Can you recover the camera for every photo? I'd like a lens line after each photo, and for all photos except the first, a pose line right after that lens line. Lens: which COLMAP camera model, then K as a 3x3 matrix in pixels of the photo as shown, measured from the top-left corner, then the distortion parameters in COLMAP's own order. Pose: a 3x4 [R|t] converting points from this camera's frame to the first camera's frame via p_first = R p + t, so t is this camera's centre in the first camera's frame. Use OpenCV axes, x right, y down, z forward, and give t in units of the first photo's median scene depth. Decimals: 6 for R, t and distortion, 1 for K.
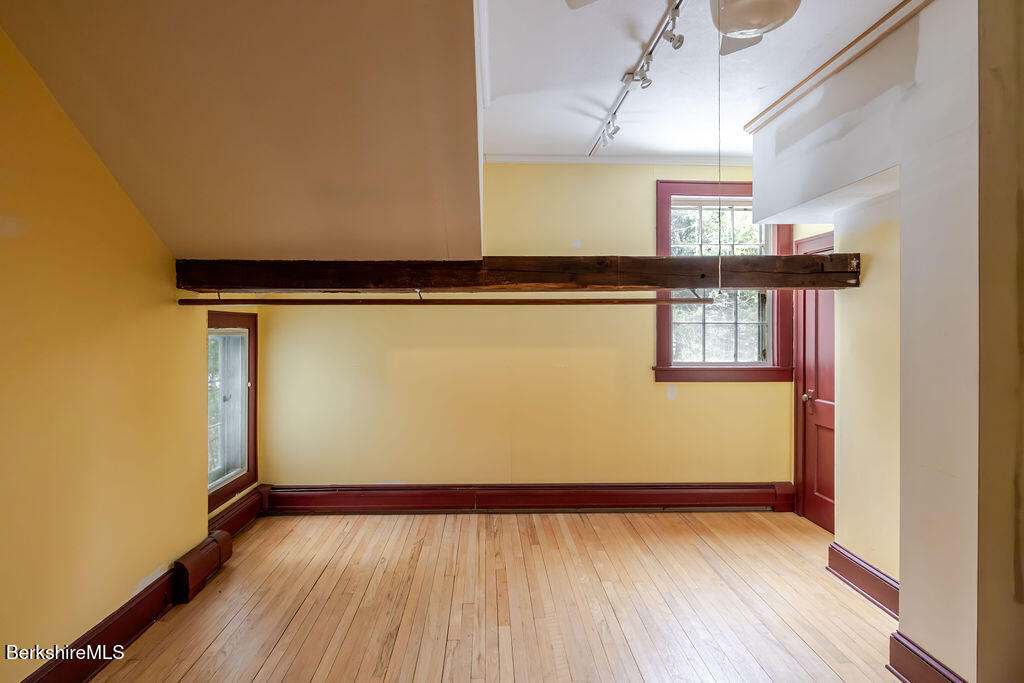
lens RADIAL K [[495.2, 0, 512.8], [0, 495.2, 335.8], [0, 0, 1]] dist [-0.006963, 0.001051]
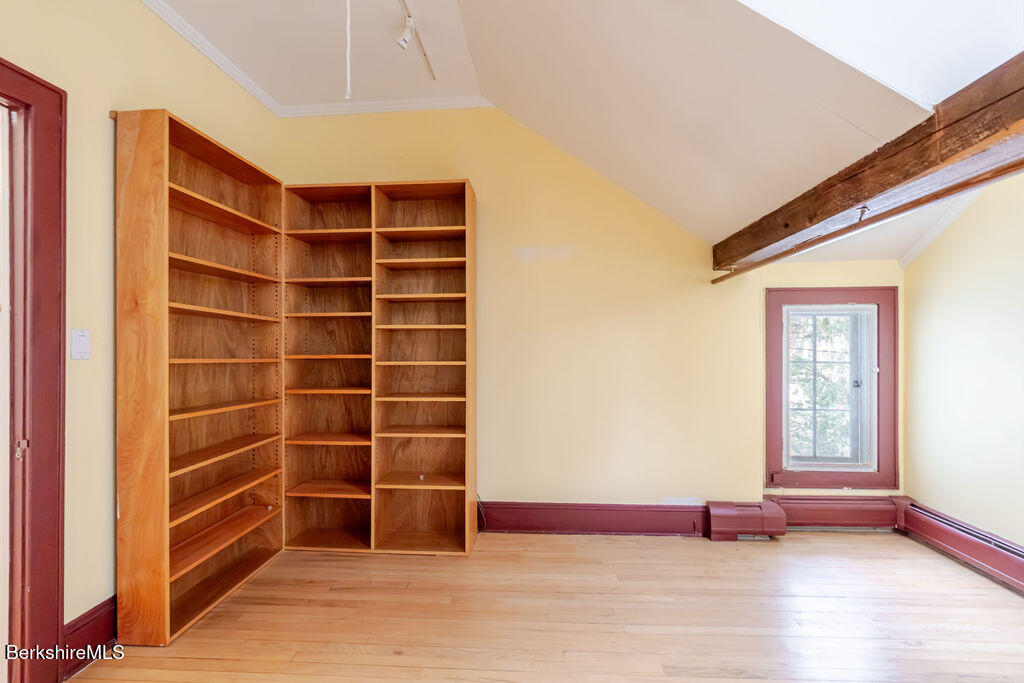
lens RADIAL K [[453.2, 0, 512.0], [0, 453.2, 342.9], [0, 0, 1]] dist [0.001040, 0.000309]
pose [[-0.104689, -0.004820, -0.994493, 0.375721], [-0.008366, 0.999957, -0.003966, 0.071801], [0.994470, 0.007905, -0.104725, 0.537695]]
